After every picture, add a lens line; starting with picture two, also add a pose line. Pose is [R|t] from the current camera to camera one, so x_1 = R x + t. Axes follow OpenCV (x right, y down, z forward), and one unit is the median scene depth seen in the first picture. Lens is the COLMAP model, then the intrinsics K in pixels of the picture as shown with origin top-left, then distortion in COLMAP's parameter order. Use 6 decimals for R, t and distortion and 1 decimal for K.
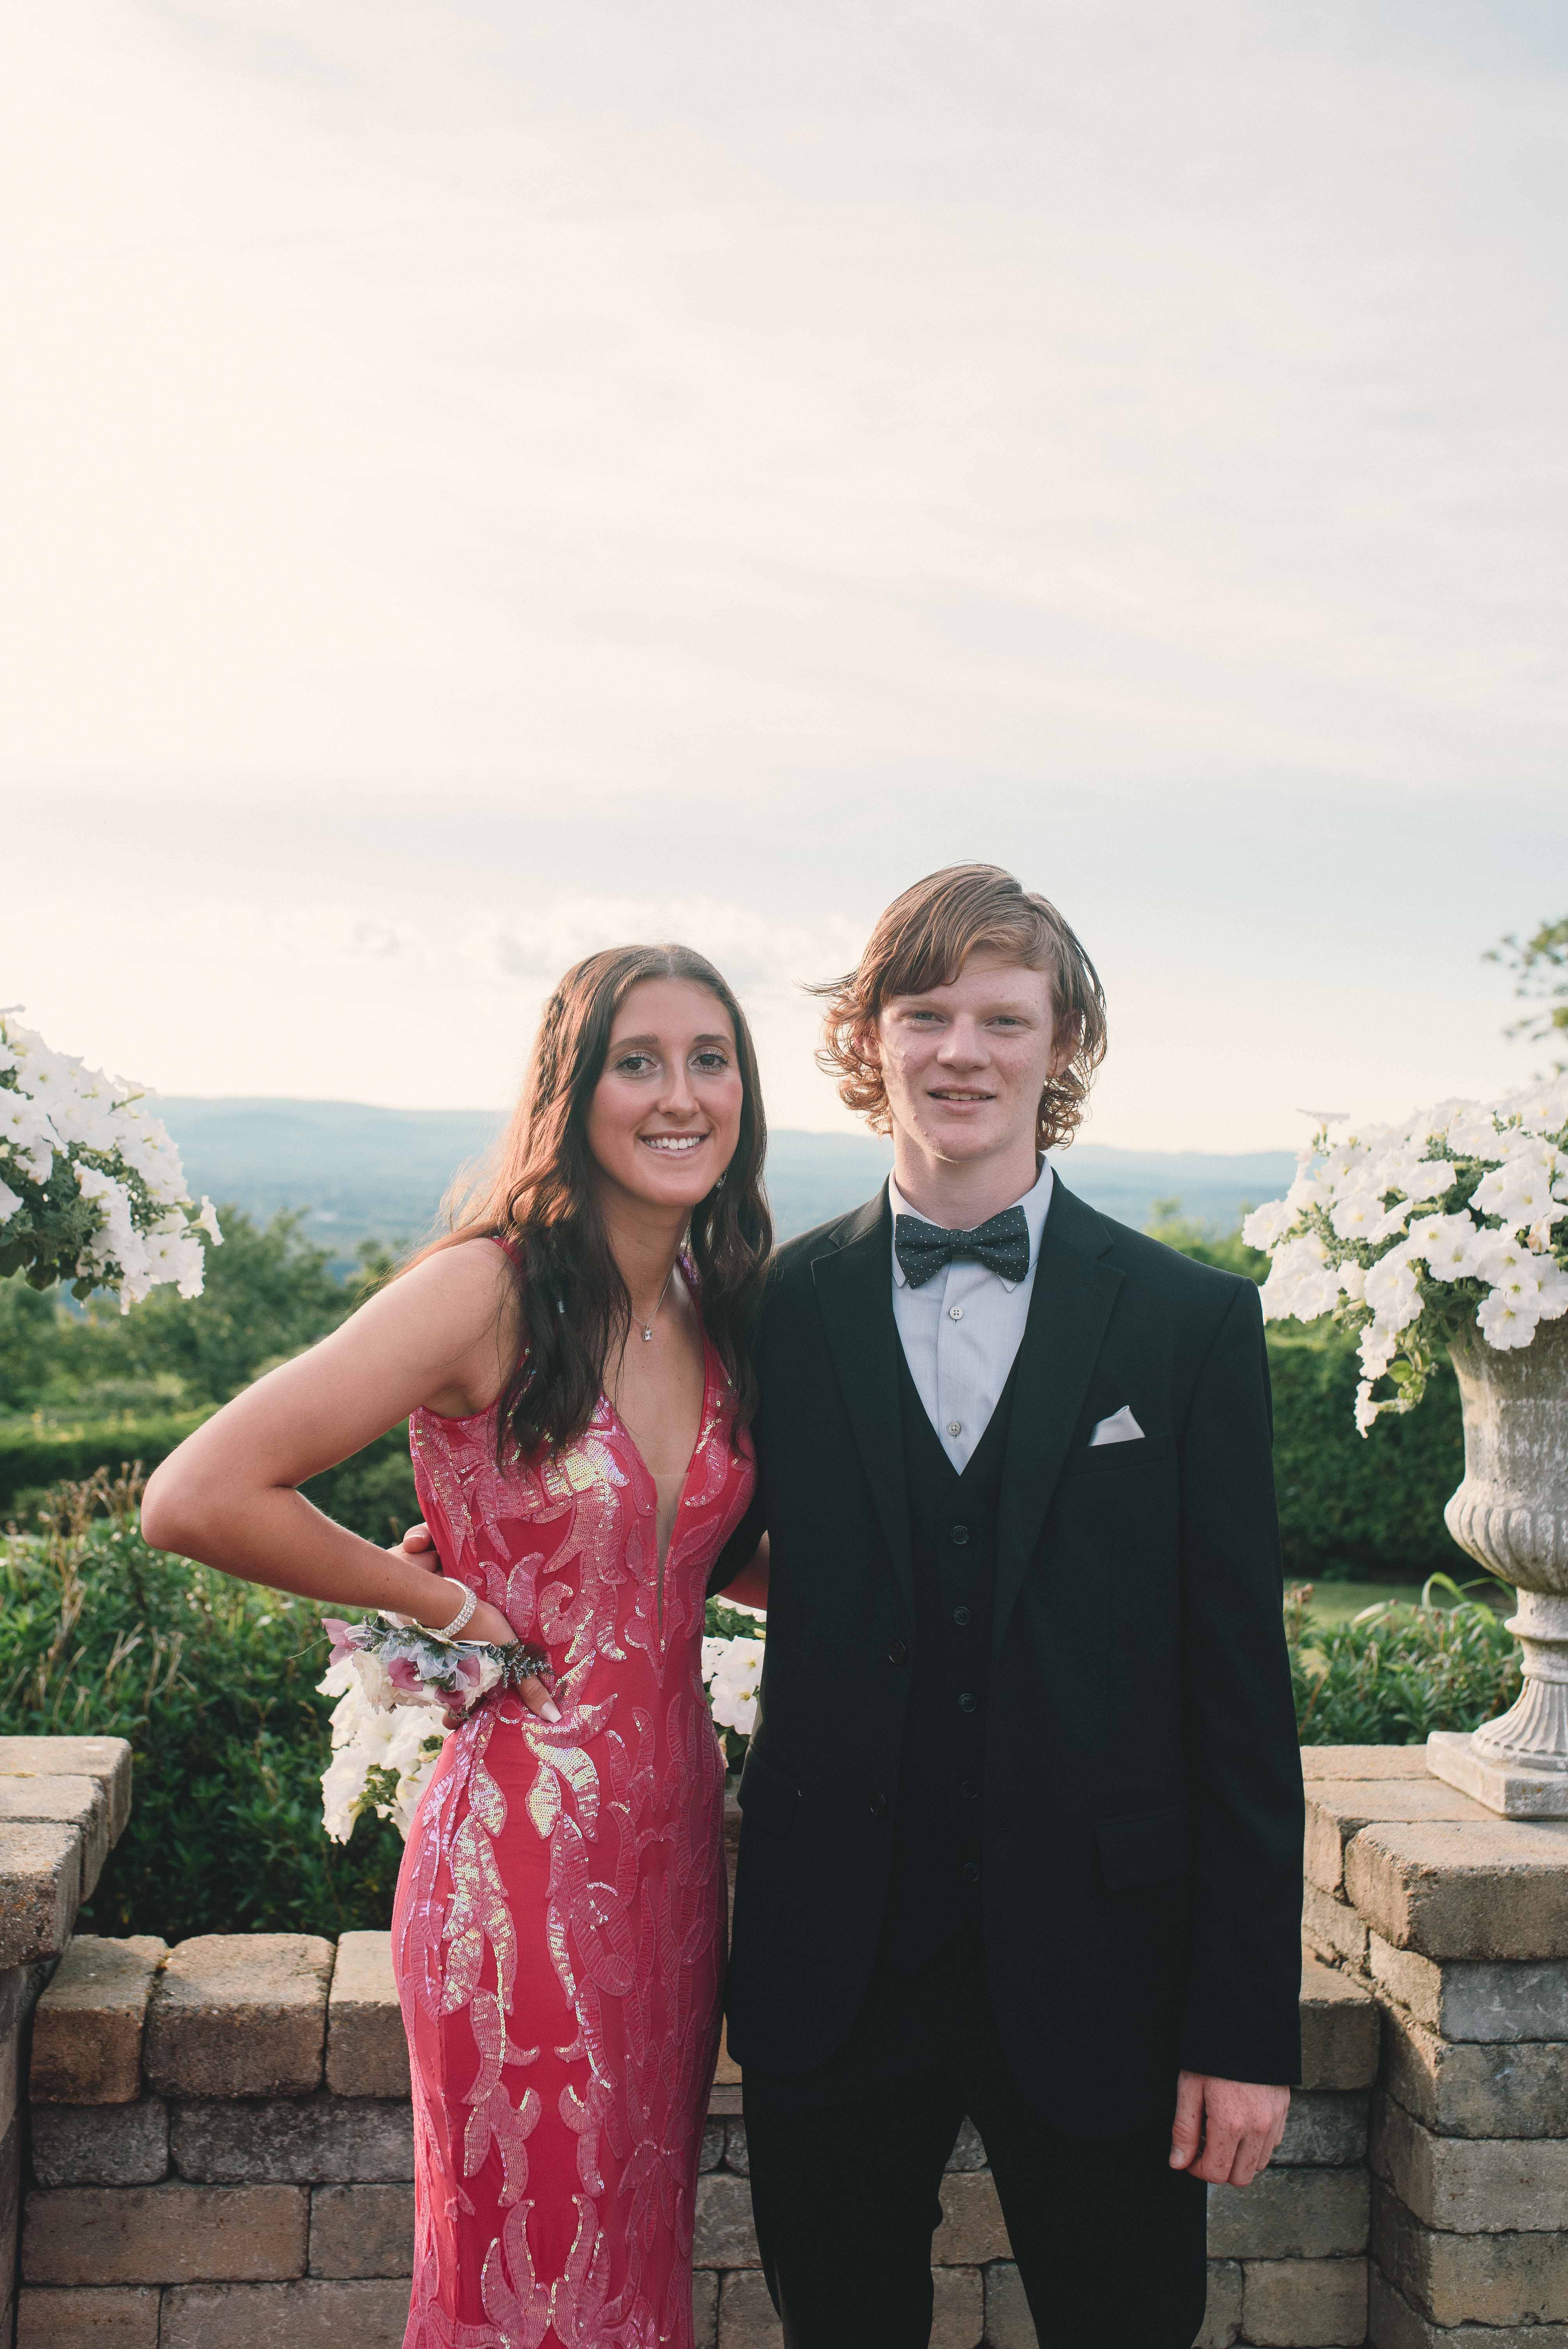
lens RADIAL K [[2234.6, 0, 784.0], [0, 2234.6, 1174.5], [0, 0, 1]] dist [-0.039570, 0.038123]
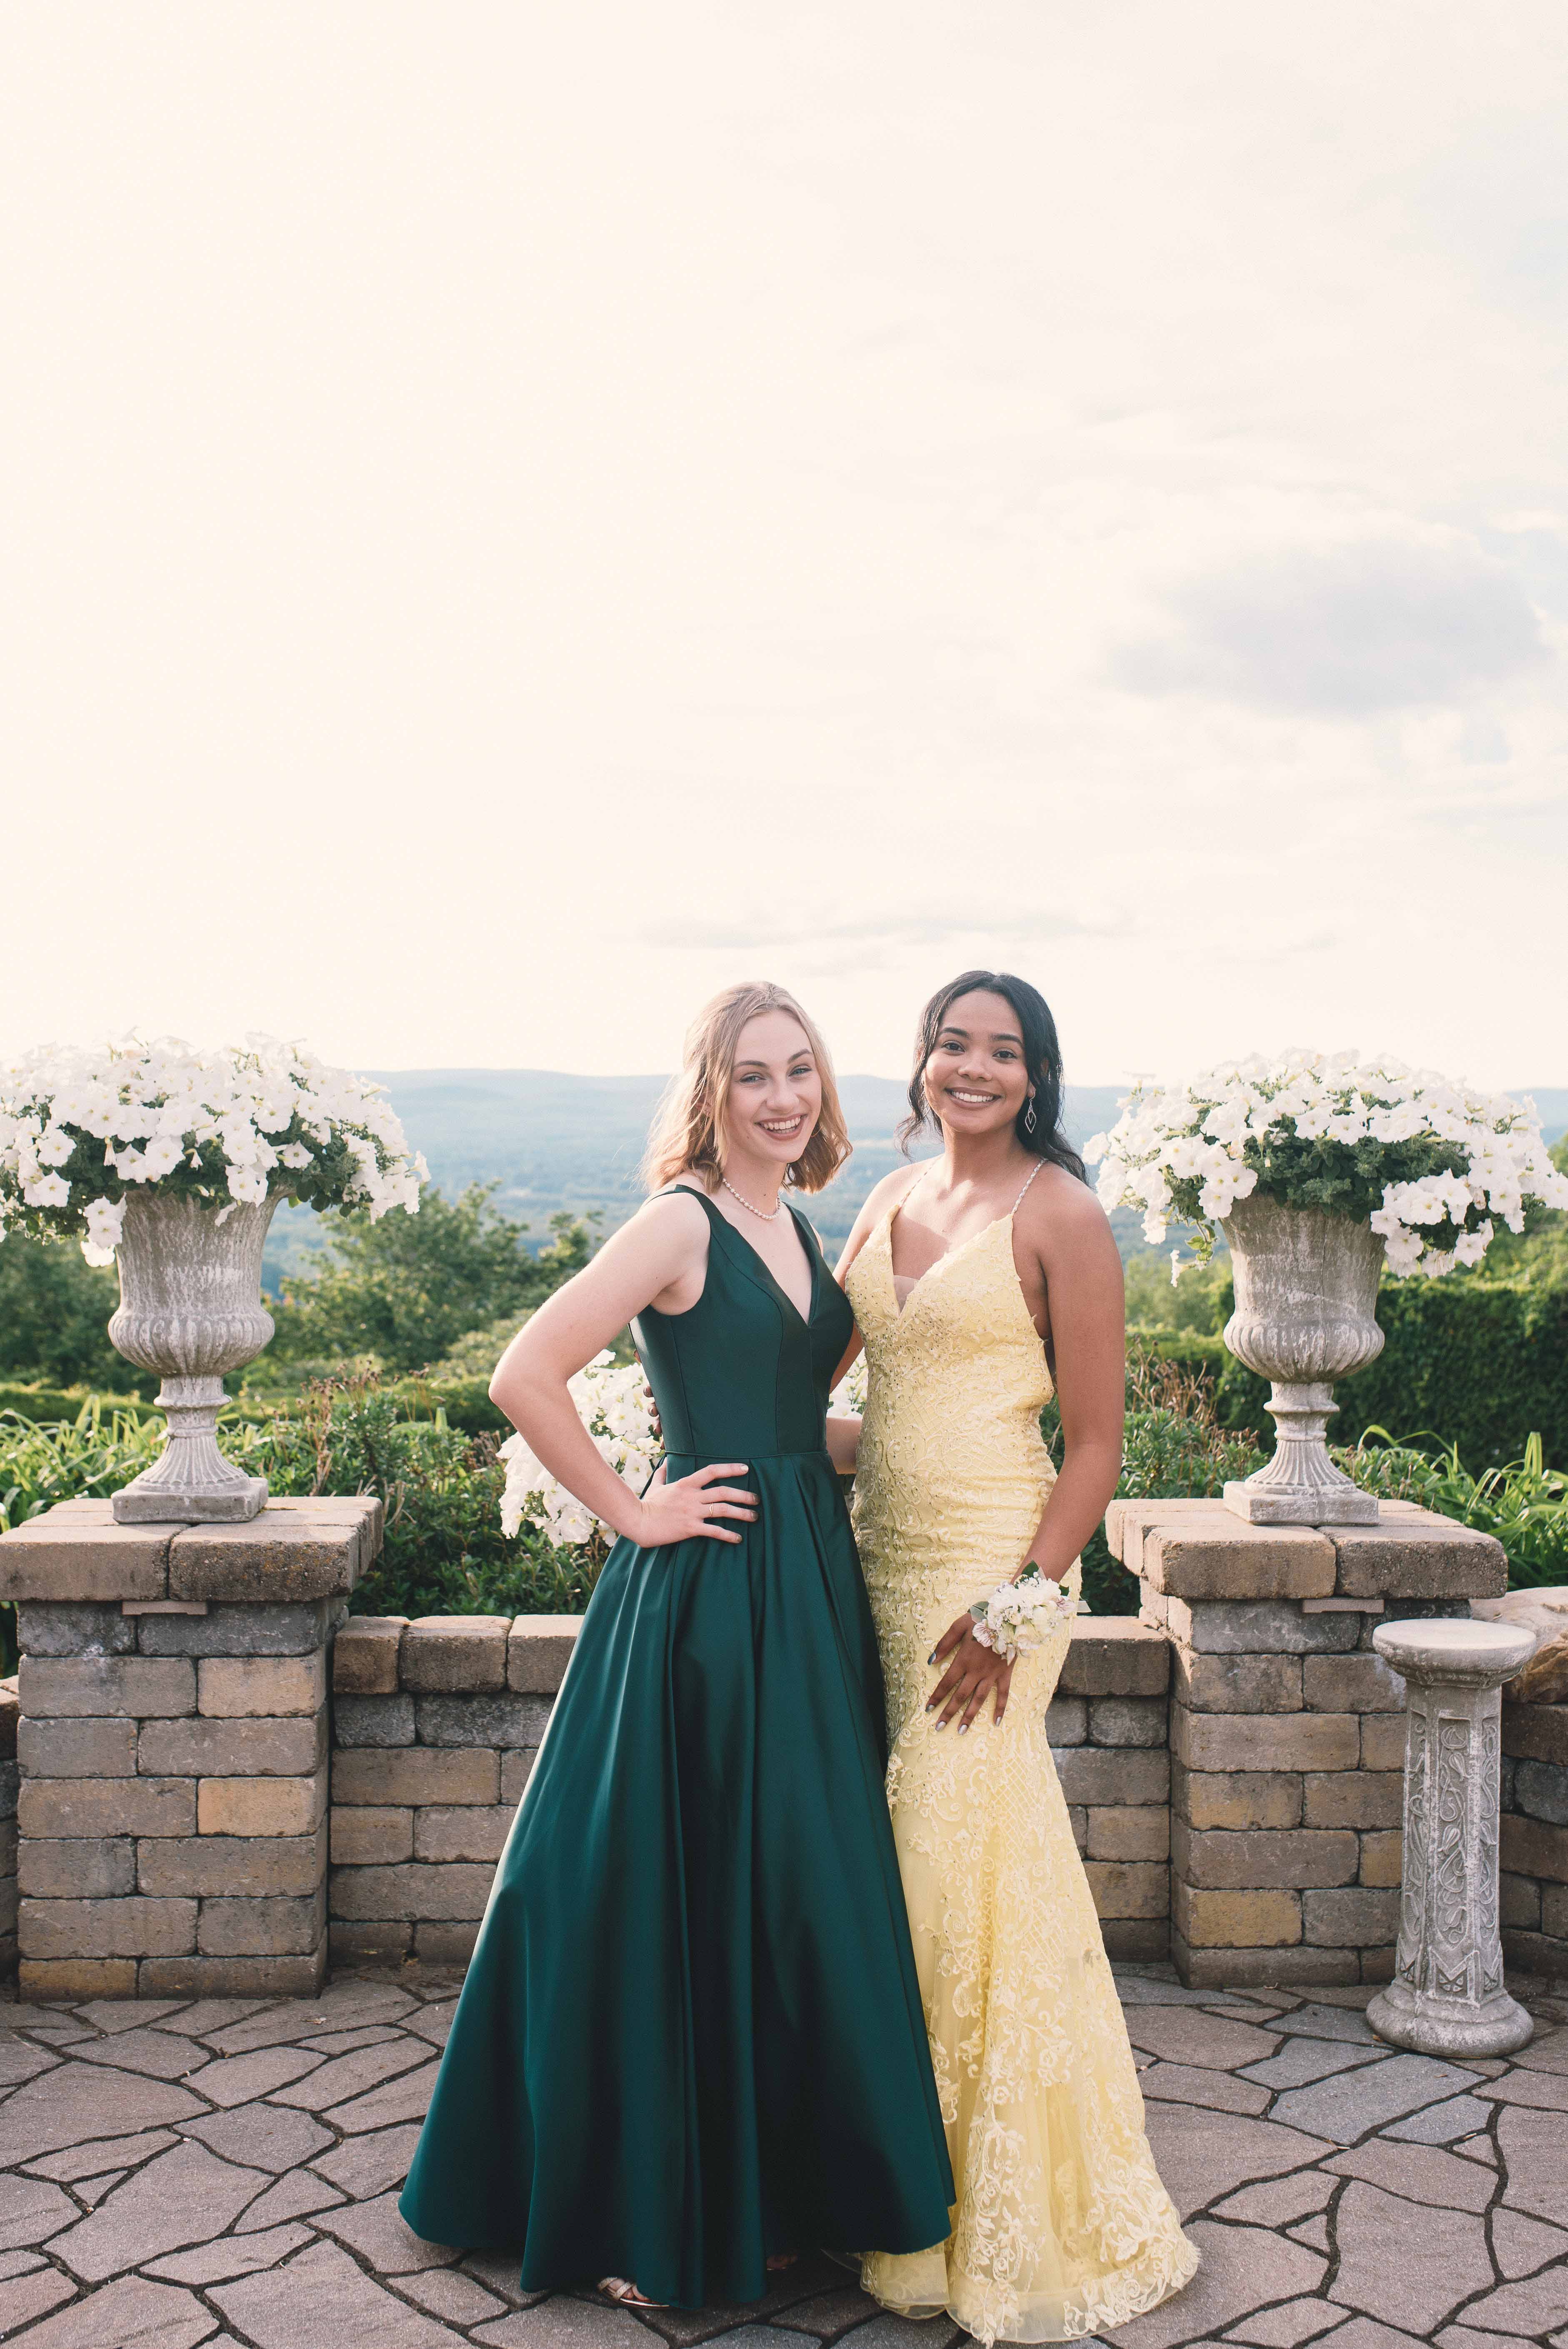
lens RADIAL K [[2356.8, 0, 777.1], [0, 2356.8, 1139.6], [0, 0, 1]] dist [-0.052604, 0.076886]
pose [[0.995182, -0.032370, -0.092552, 0.159576], [0.032529, 0.999471, 0.000215, 0.010023], [0.092496, -0.003224, 0.995708, -0.684332]]
